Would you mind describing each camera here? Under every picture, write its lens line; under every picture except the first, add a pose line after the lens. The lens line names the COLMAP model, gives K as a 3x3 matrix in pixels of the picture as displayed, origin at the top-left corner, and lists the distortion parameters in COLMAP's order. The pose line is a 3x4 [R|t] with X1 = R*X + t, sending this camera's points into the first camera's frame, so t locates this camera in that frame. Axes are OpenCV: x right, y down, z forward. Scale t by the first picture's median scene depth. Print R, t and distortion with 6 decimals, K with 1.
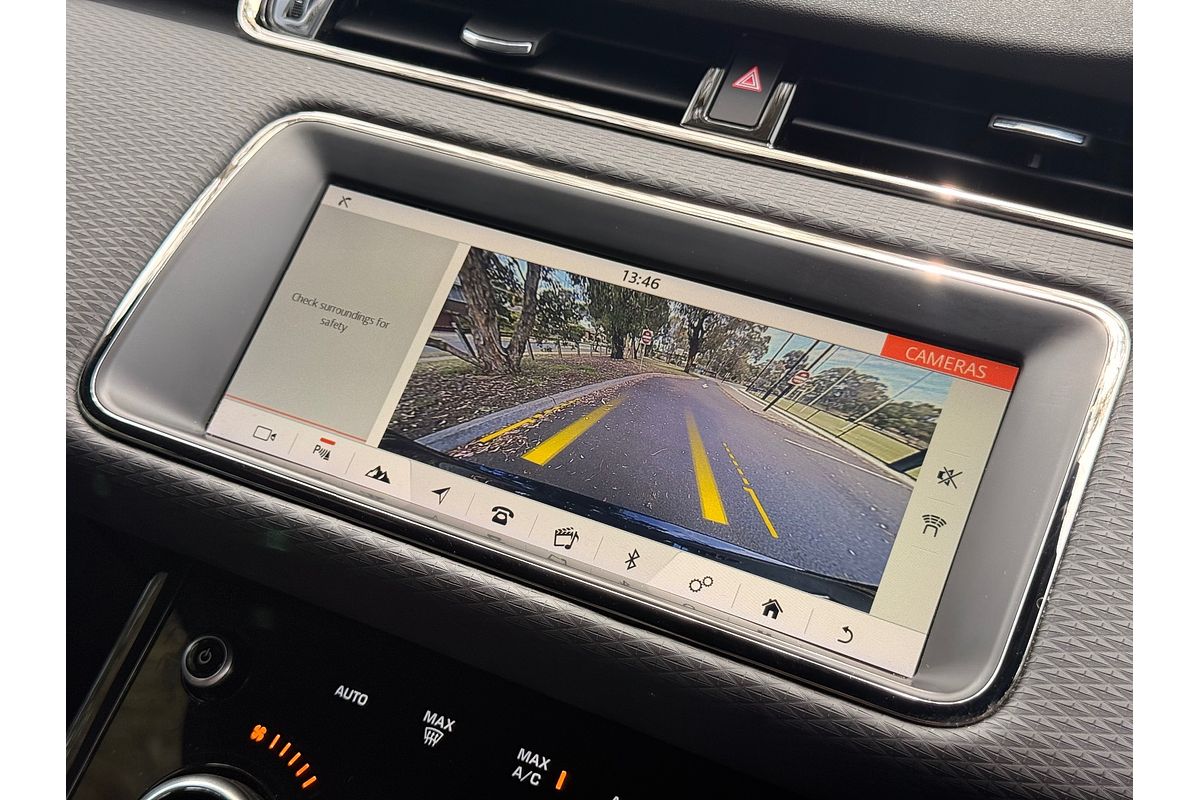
lens RADIAL K [[1514.8, 0, 600.0], [0, 1514.8, 400.0], [0, 0, 1]] dist [0.217091, -0.072098]
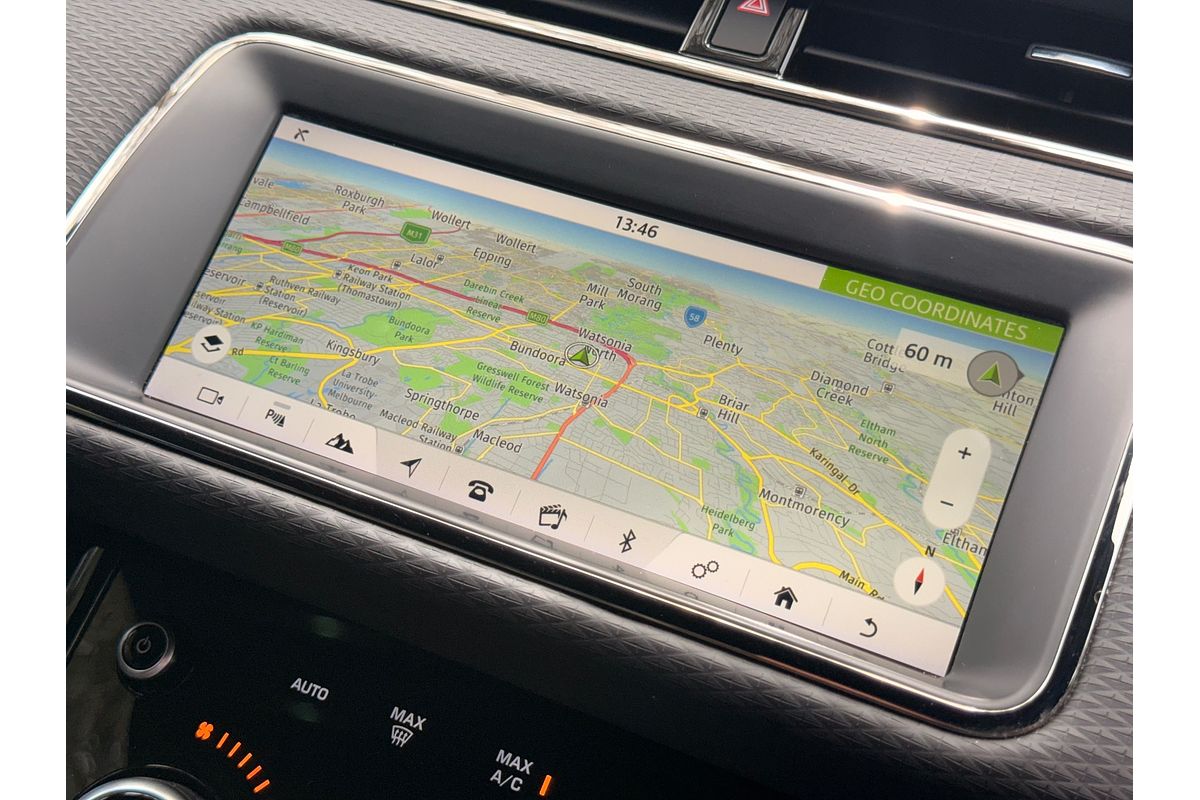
lens RADIAL K [[1514.8, 0, 600.0], [0, 1514.8, 400.0], [0, 0, 1]] dist [0.217091, -0.072098]
pose [[0.999526, 0.005331, 0.030305, -0.020903], [-0.006270, 0.999500, 0.030978, -0.005010], [-0.030125, -0.031153, 0.999061, 0.105829]]
